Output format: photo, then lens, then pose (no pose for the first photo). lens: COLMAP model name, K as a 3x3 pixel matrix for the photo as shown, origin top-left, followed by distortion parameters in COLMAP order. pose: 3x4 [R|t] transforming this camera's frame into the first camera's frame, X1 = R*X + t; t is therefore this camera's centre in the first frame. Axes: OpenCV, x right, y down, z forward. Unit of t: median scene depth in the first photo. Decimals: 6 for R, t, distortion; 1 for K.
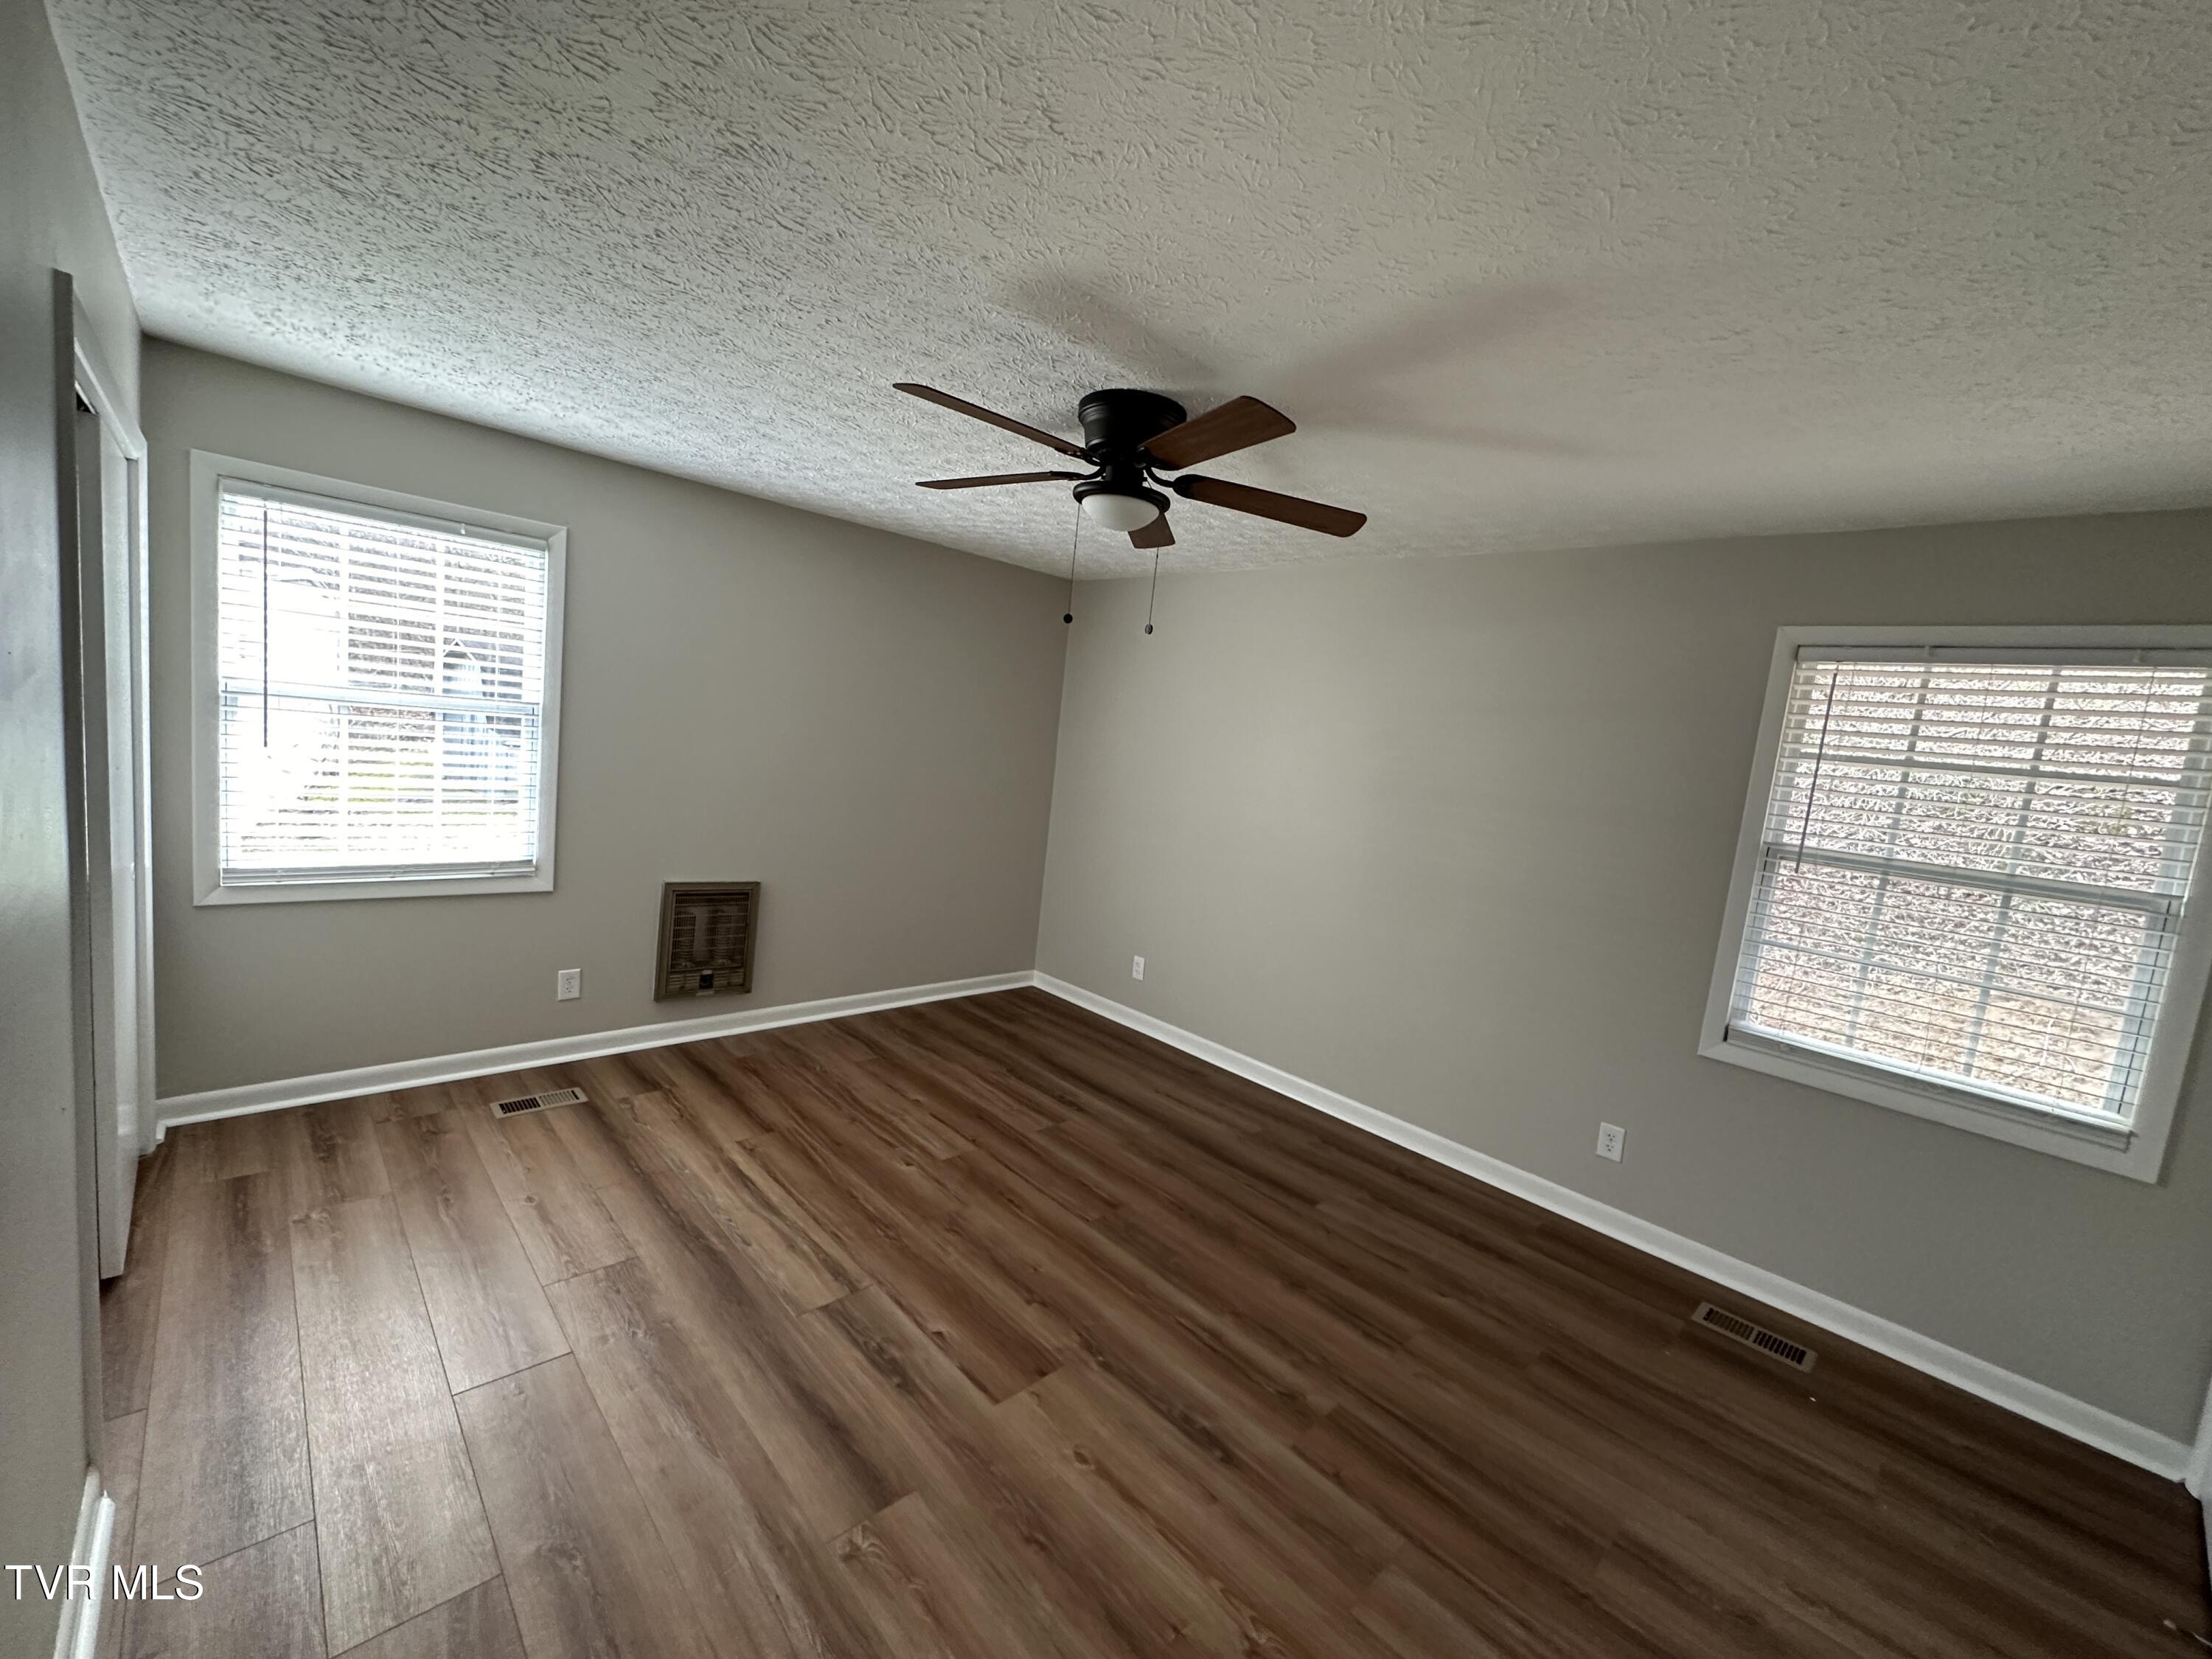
lens RADIAL K [[878.2, 0, 1106.0], [0, 878.2, 829.5], [0, 0, 1]] dist [-0.001818, 0.000155]
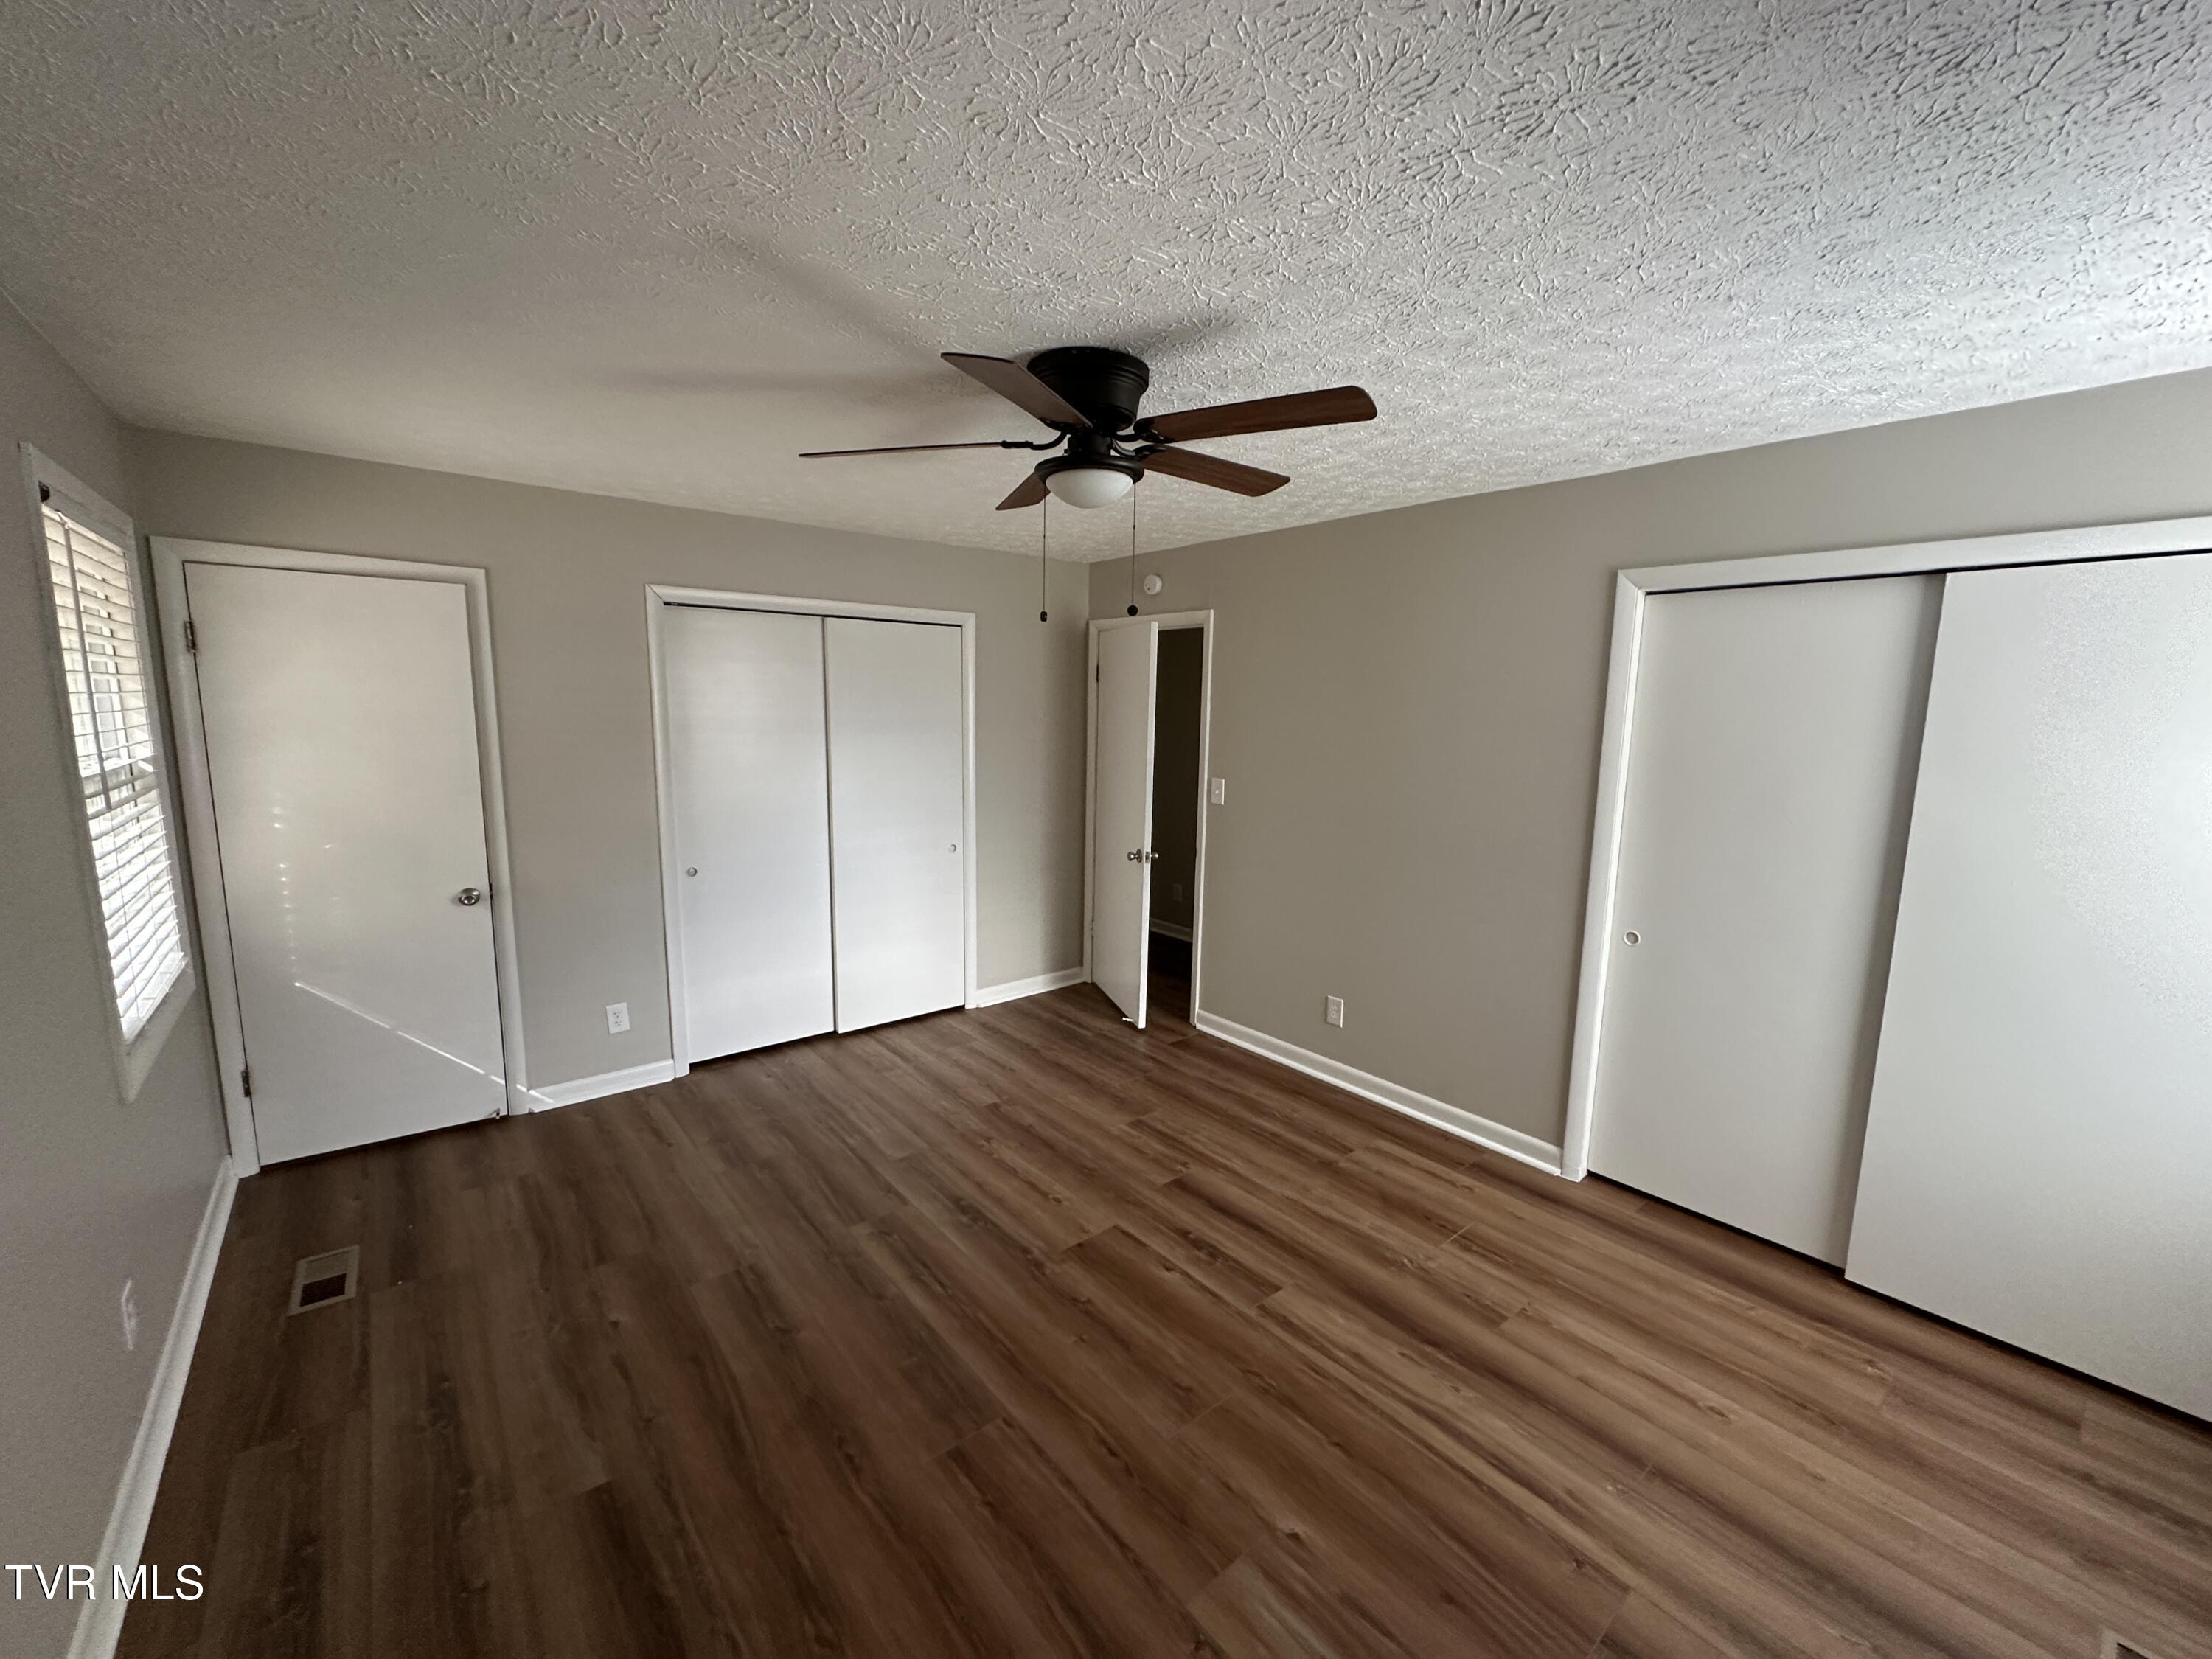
lens RADIAL K [[882.2, 0, 1106.0], [0, 882.2, 829.5], [0, 0, 1]] dist [-0.000485, -0.000031]
pose [[-0.988870, -0.133584, 0.065510, -0.095317], [-0.112134, 0.958543, 0.261955, -0.236631], [-0.097787, 0.251694, -0.962854, 1.744499]]
